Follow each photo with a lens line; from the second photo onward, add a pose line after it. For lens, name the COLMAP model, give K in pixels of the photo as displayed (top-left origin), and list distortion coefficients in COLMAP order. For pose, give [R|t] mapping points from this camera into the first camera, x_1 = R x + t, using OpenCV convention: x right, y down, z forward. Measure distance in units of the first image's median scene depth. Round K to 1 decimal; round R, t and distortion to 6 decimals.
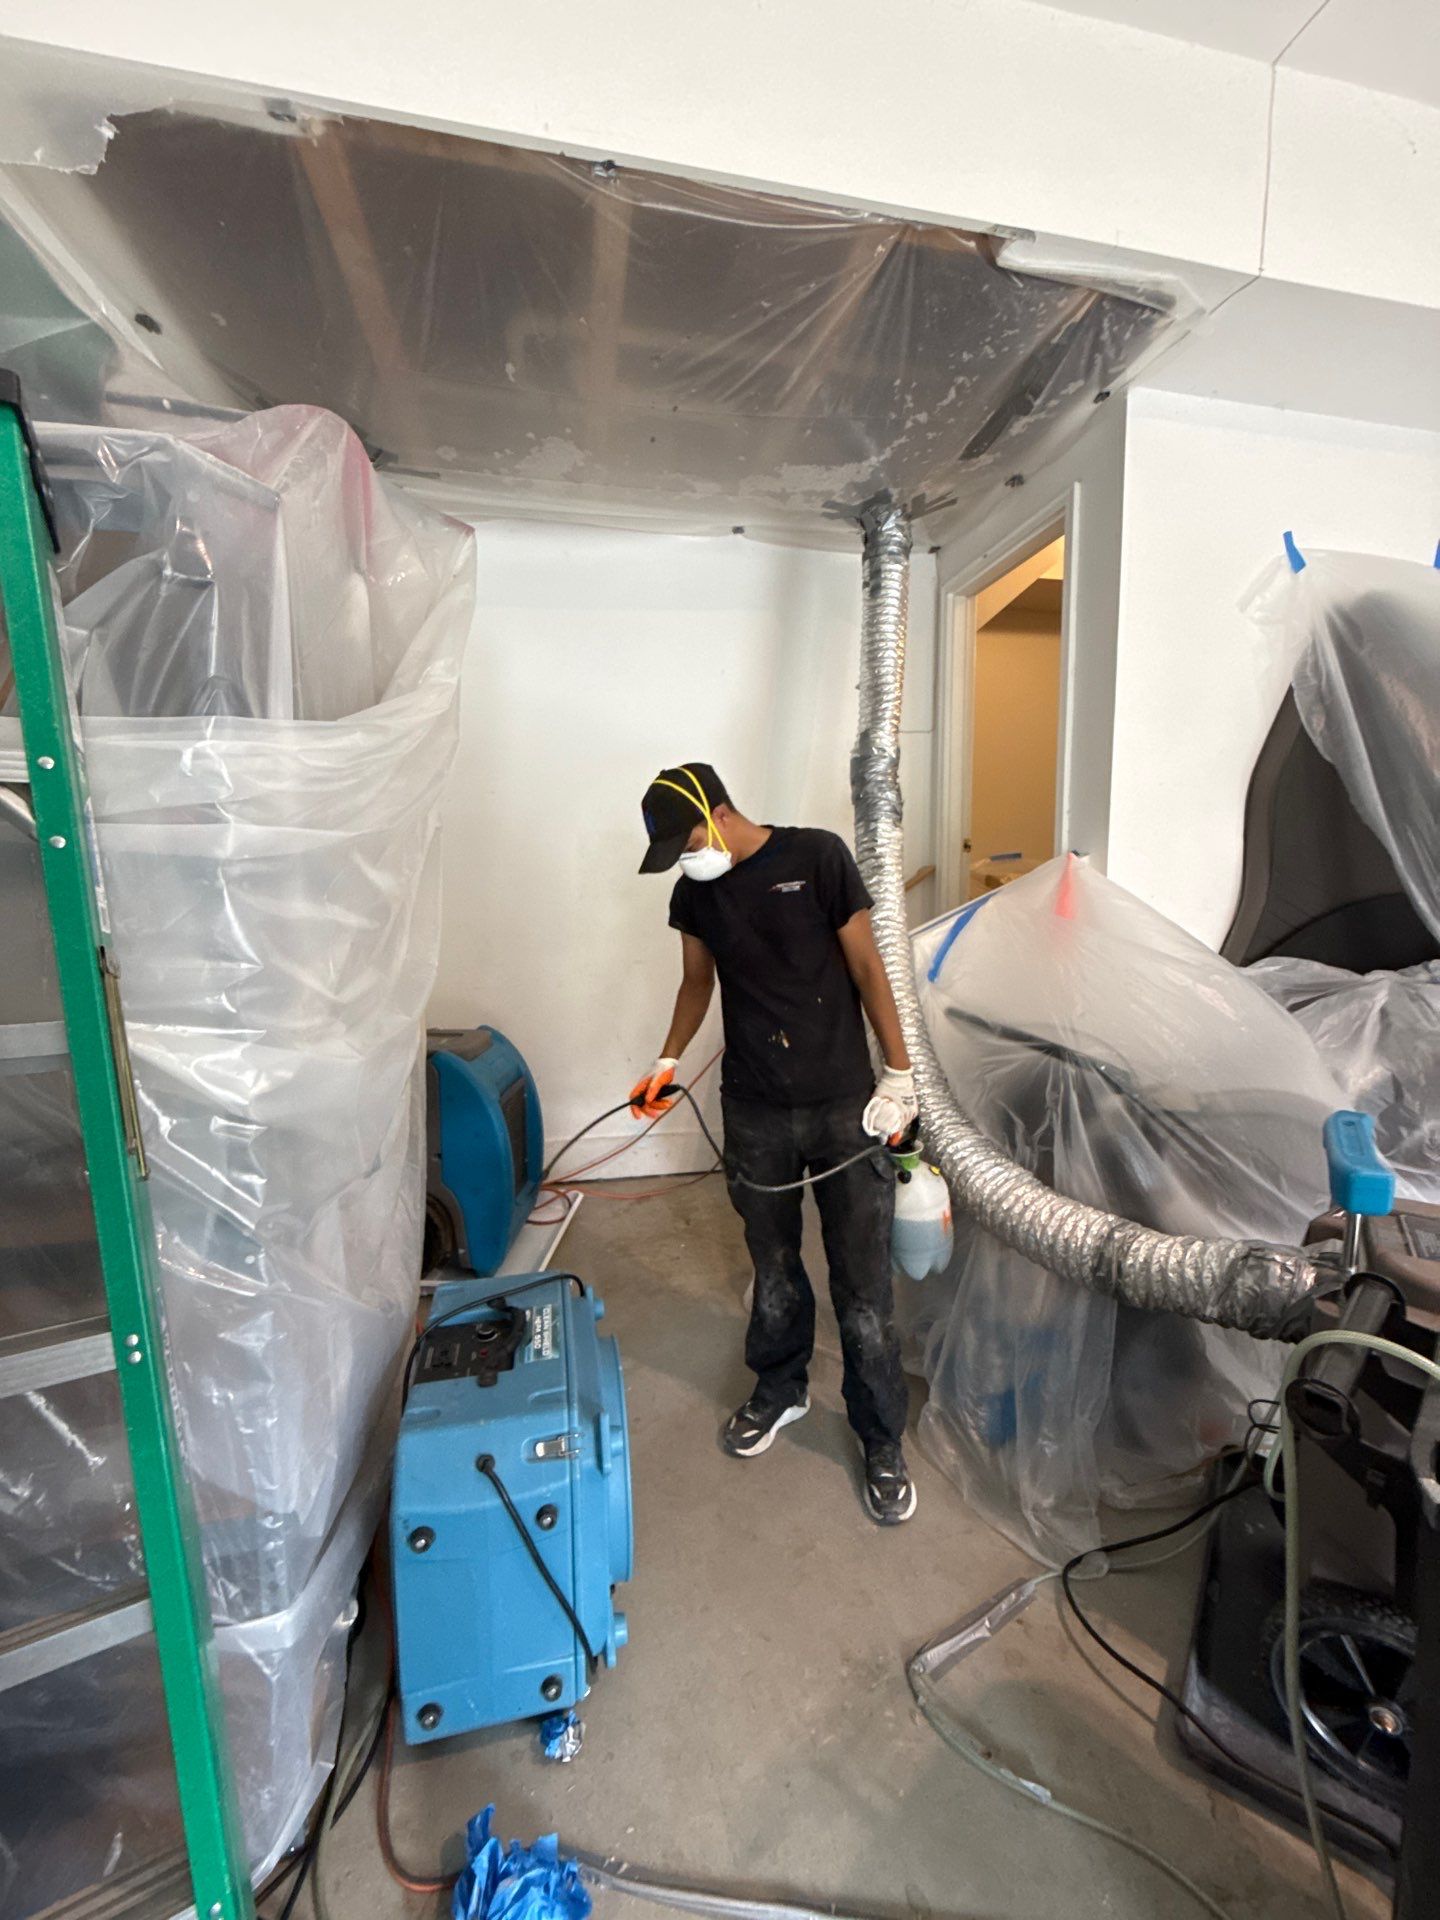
lens RADIAL K [[744.6, 0, 720.0], [0, 744.6, 960.0], [0, 0, 1]] dist [0.001075, -0.000114]
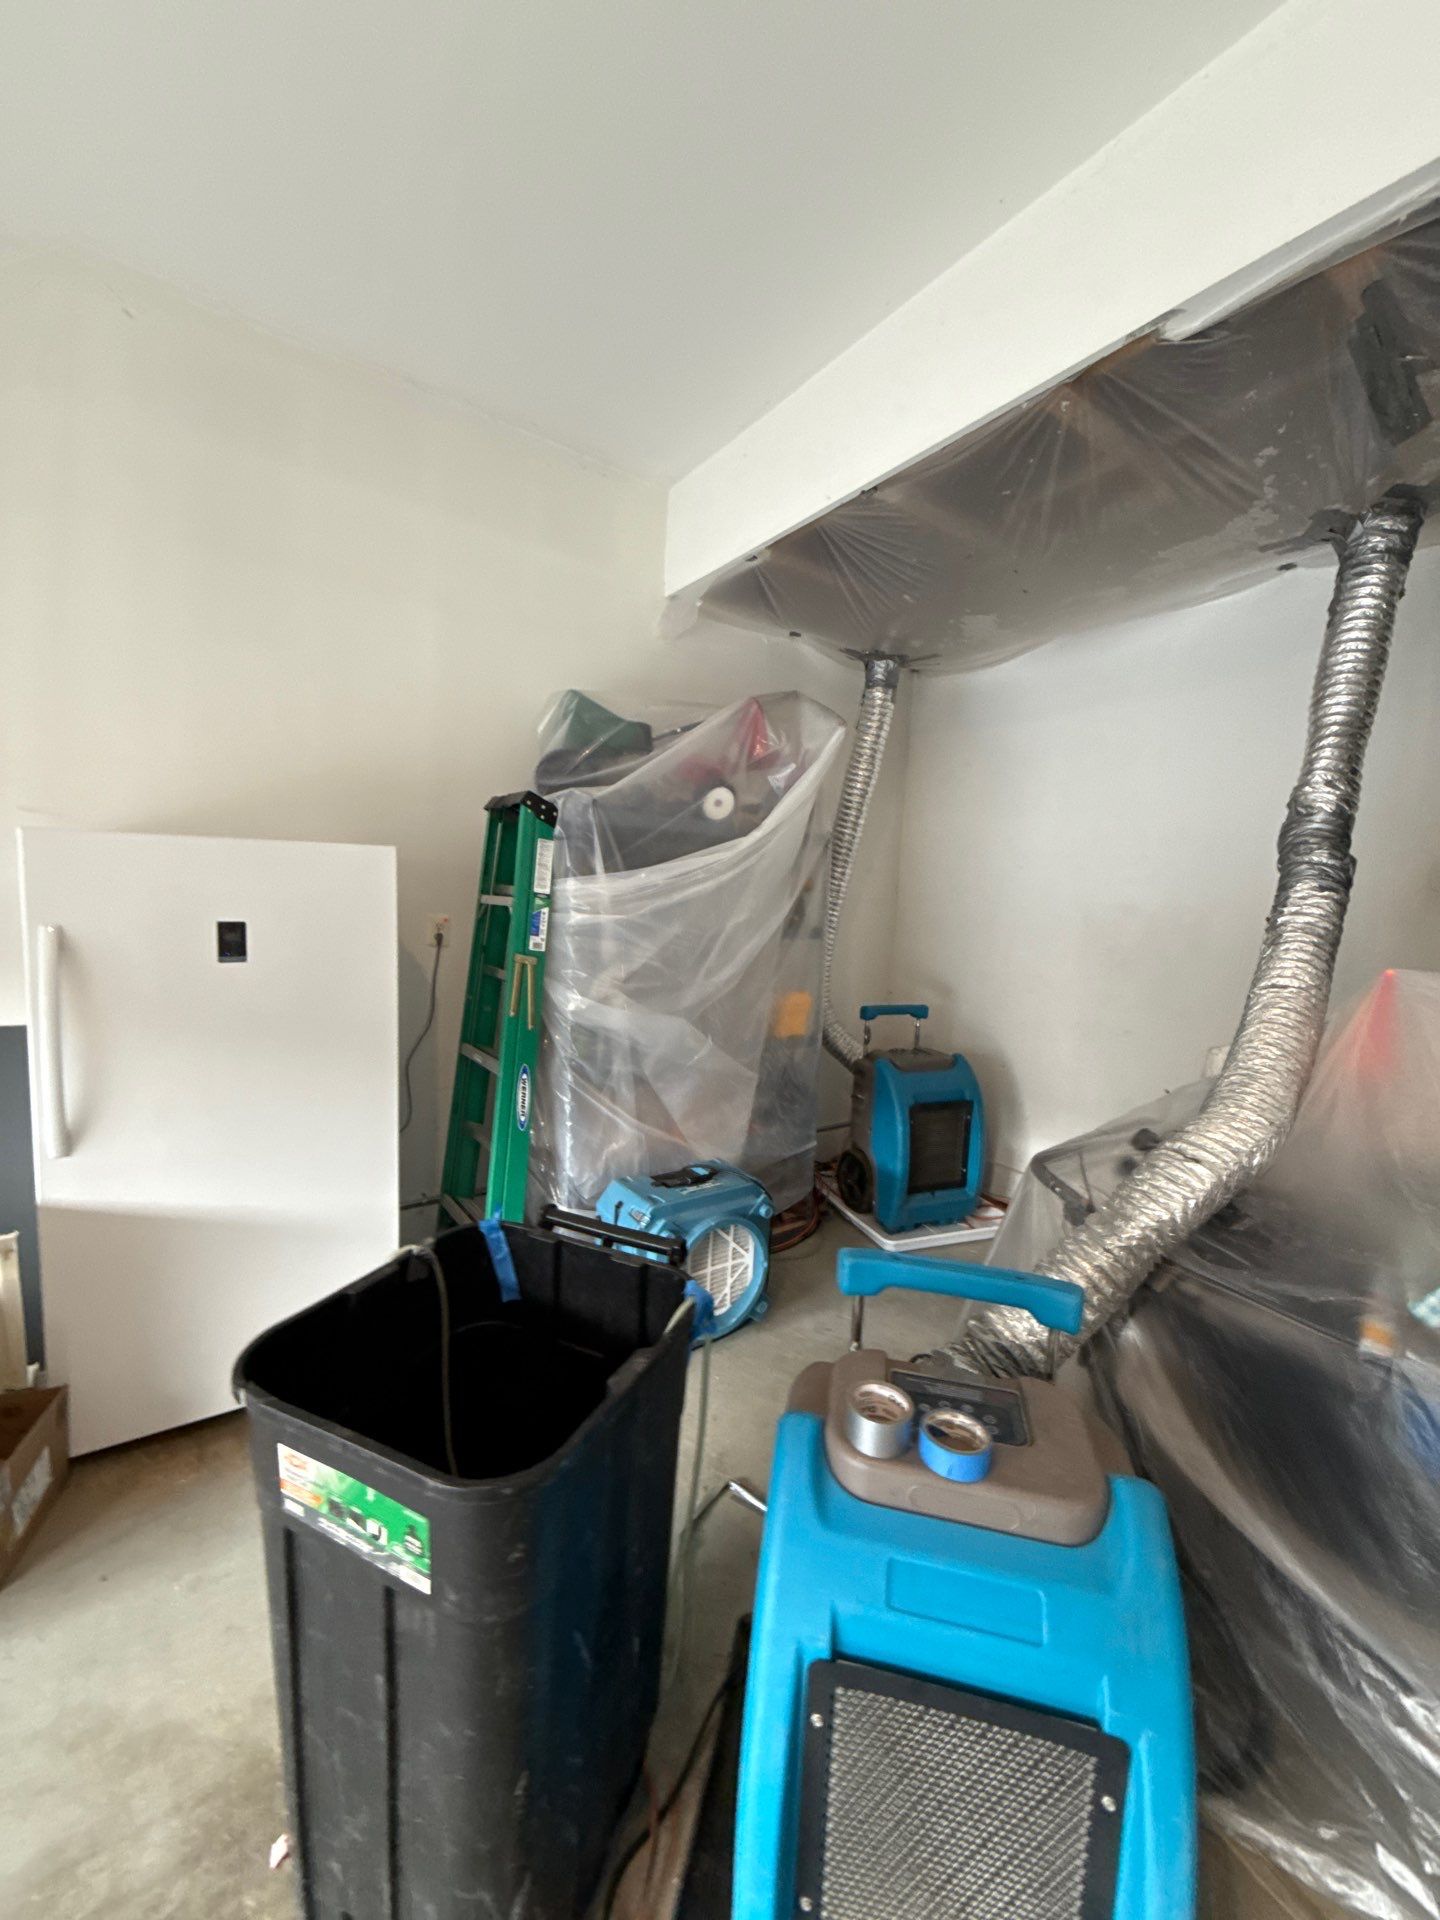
lens RADIAL K [[763.9, 0, 728.9], [0, 763.9, 952.2], [0, 0, 1]] dist [0.000499, 0.000069]
pose [[0.397623, 0.081946, -0.913882, 0.868773], [-0.139104, 0.989875, 0.028237, -0.079280], [0.906943, 0.115897, 0.404997, 0.142901]]
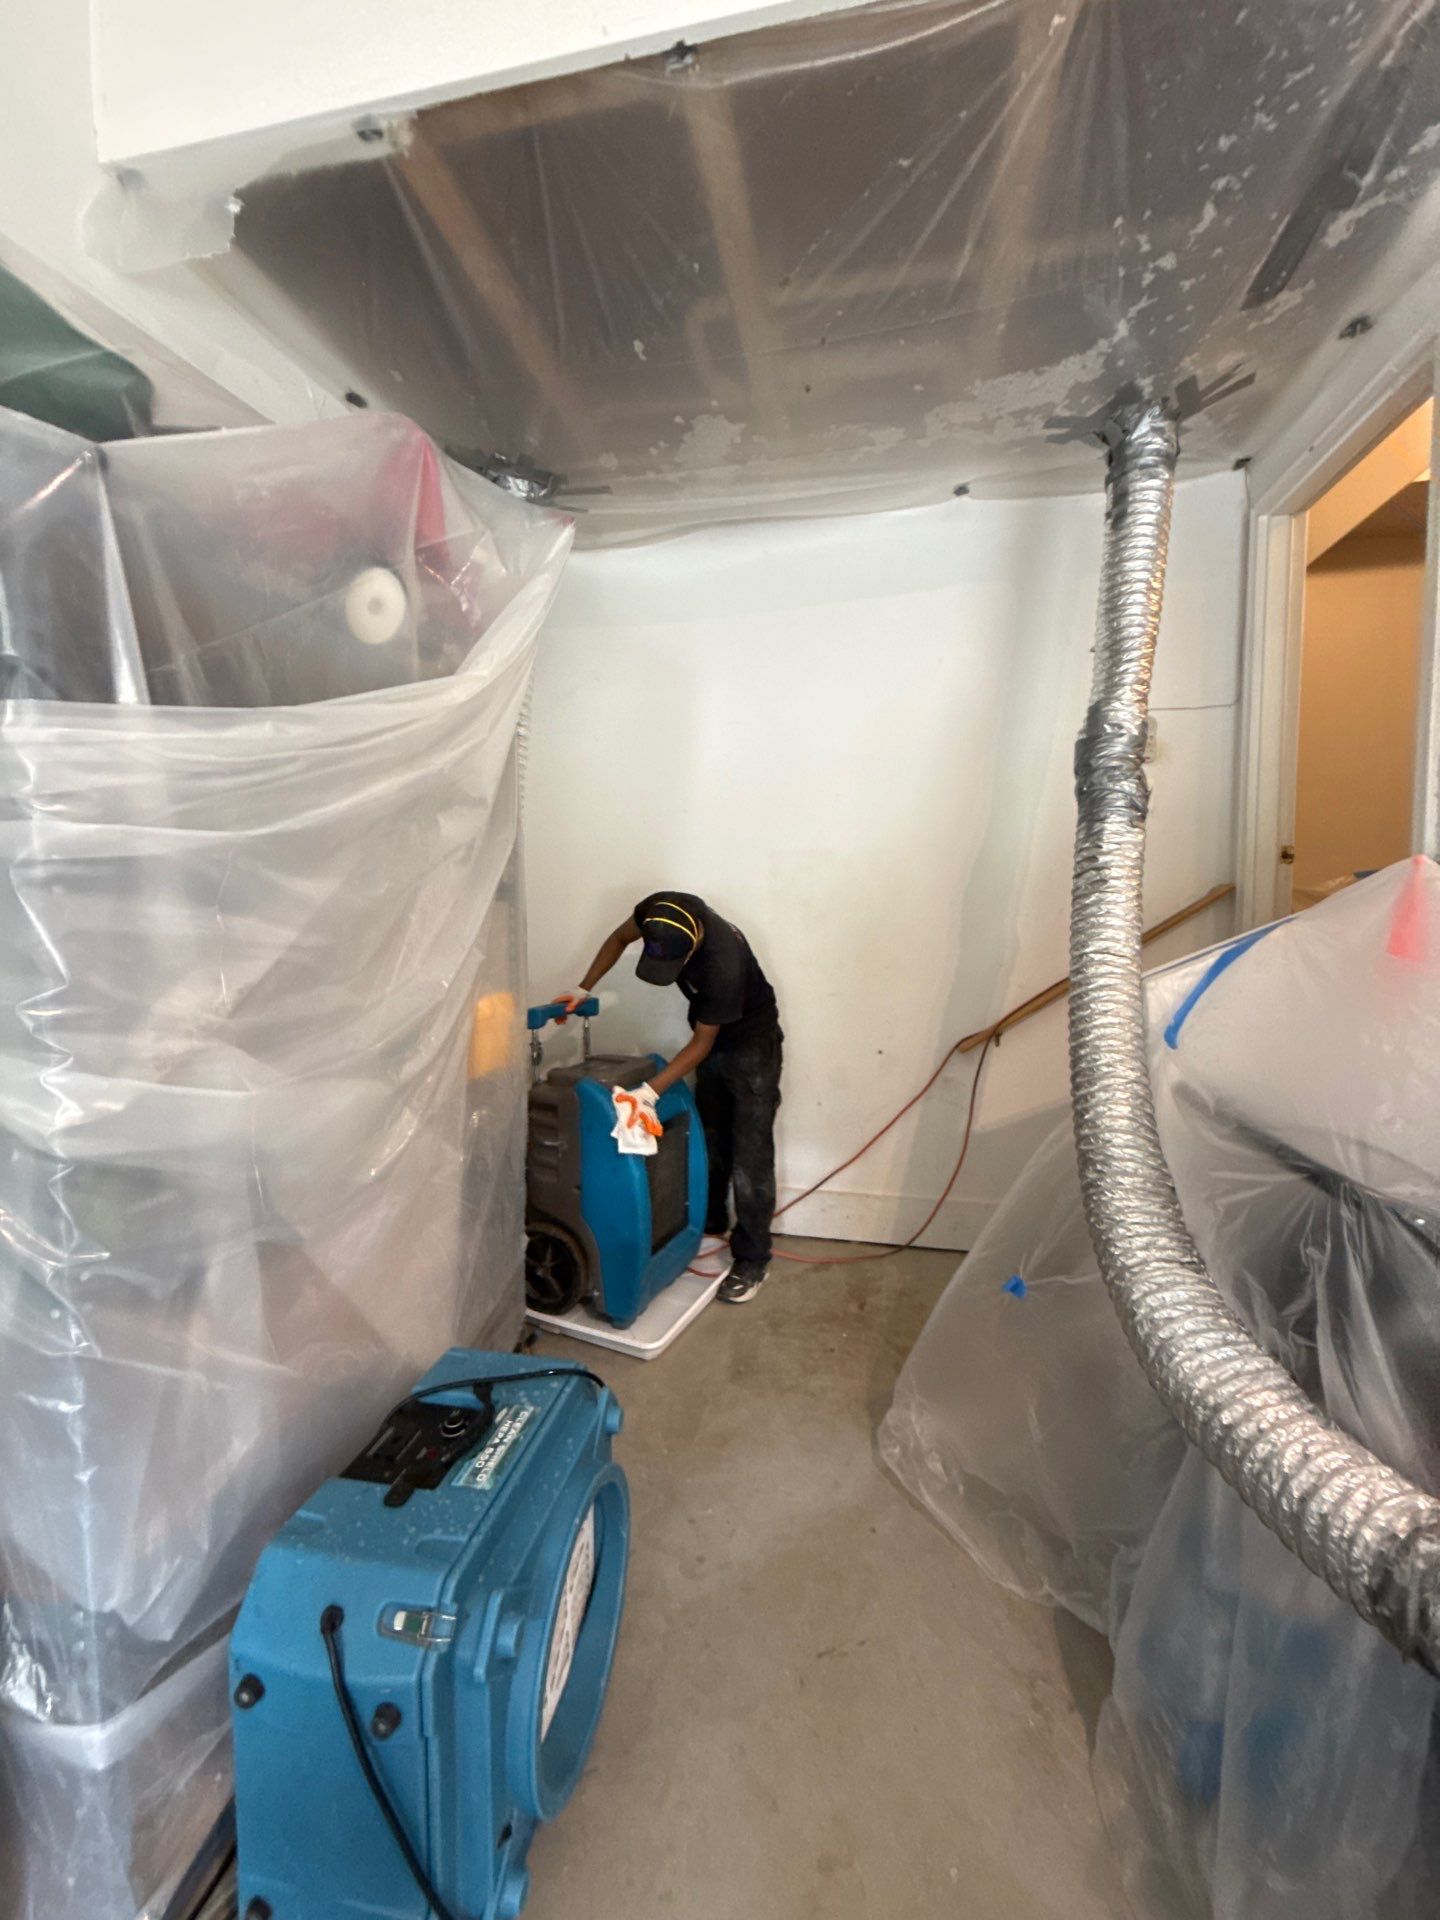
lens RADIAL K [[749.0, 0, 724.3], [0, 749.0, 961.4], [0, 0, 1]] dist [-0.000477, -0.000055]
pose [[0.921688, 0.029878, -0.386779, 0.173093], [-0.043756, 0.998674, -0.027125, -0.010198], [0.385455, 0.041924, 0.921774, 0.190231]]
